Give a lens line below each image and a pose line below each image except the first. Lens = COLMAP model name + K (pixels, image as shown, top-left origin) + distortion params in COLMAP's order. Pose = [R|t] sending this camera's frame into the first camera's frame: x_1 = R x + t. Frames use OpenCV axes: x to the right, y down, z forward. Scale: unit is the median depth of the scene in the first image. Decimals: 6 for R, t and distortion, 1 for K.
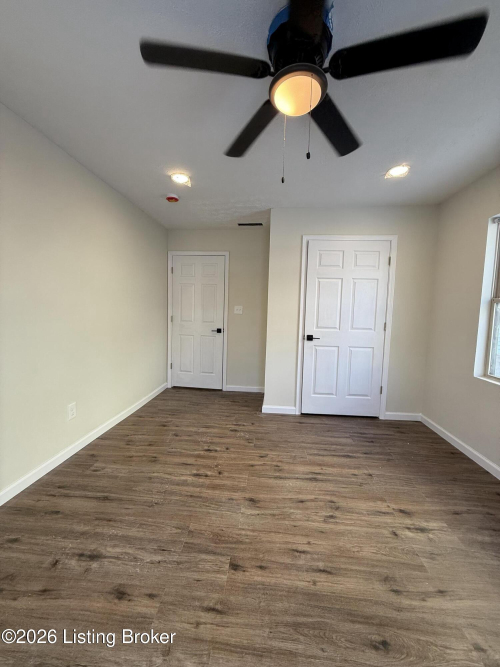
lens RADIAL K [[265.1, 0, 248.5], [0, 265.1, 332.3], [0, 0, 1]] dist [-0.000128, -0.000096]
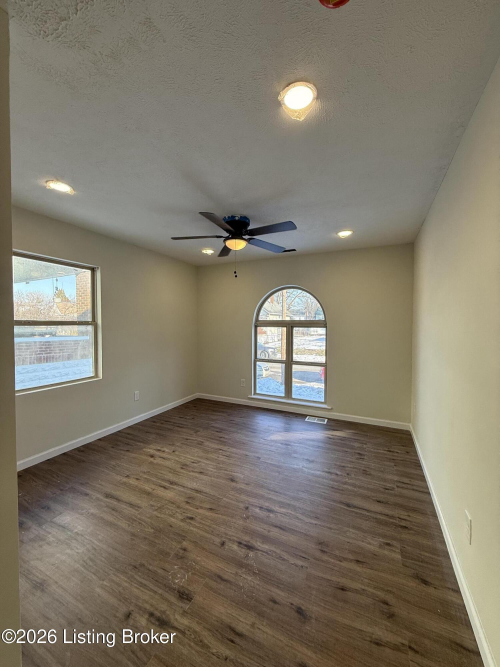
lens RADIAL K [[265.1, 0, 248.5], [0, 265.1, 332.3], [0, 0, 1]] dist [-0.000128, -0.000096]
pose [[-0.938686, -0.036174, 0.342871, -0.441984], [0.002218, 0.993826, 0.110924, -0.233816], [-0.344767, 0.104883, -0.932810, 1.912174]]
